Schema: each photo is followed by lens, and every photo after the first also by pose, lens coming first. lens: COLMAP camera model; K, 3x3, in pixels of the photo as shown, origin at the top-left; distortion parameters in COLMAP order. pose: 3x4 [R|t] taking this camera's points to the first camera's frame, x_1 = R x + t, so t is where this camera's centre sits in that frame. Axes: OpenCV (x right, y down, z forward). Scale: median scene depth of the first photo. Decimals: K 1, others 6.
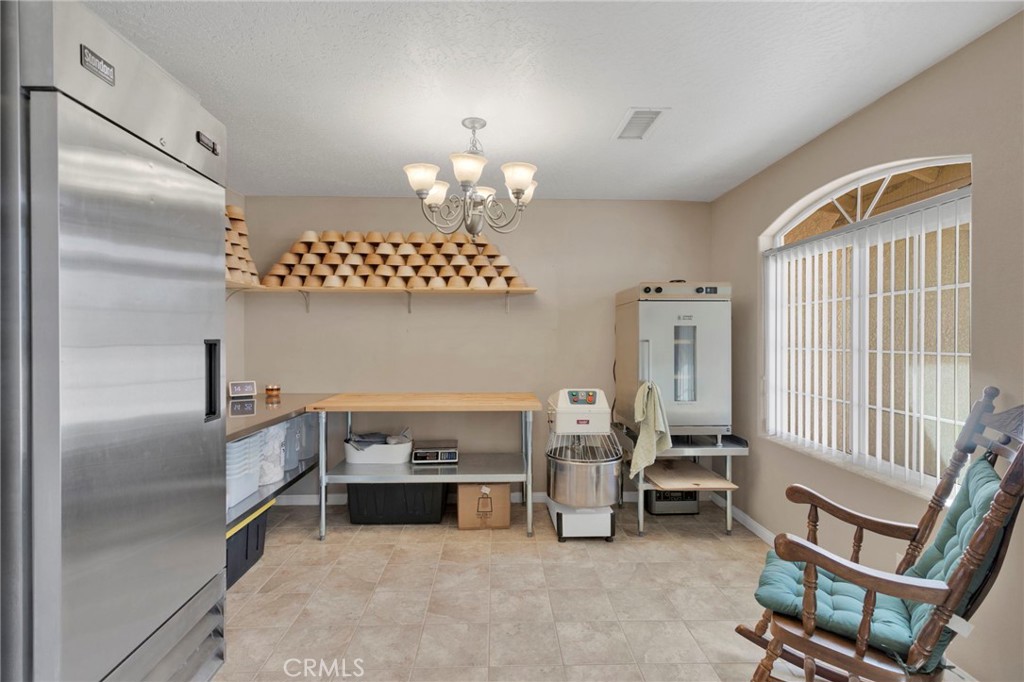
lens RADIAL K [[486.4, 0, 512.0], [0, 486.4, 341.5], [0, 0, 1]] dist [0.001671, 0.000717]
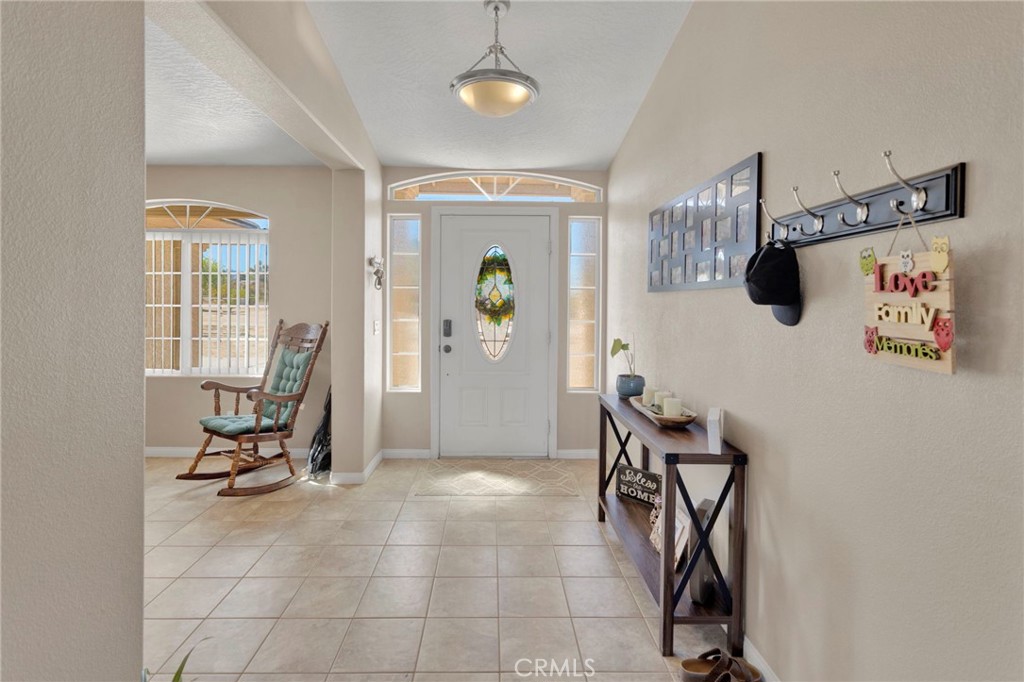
lens RADIAL K [[1023.0, 0, 511.1], [0, 1023.0, 338.9], [0, 0, 1]] dist [0.005942, 0.000000]
pose [[0.031801, -0.030410, 0.999031, -3.206345], [-0.004076, 0.999525, 0.030555, 0.024806], [-0.999486, -0.005043, 0.031662, -0.232429]]
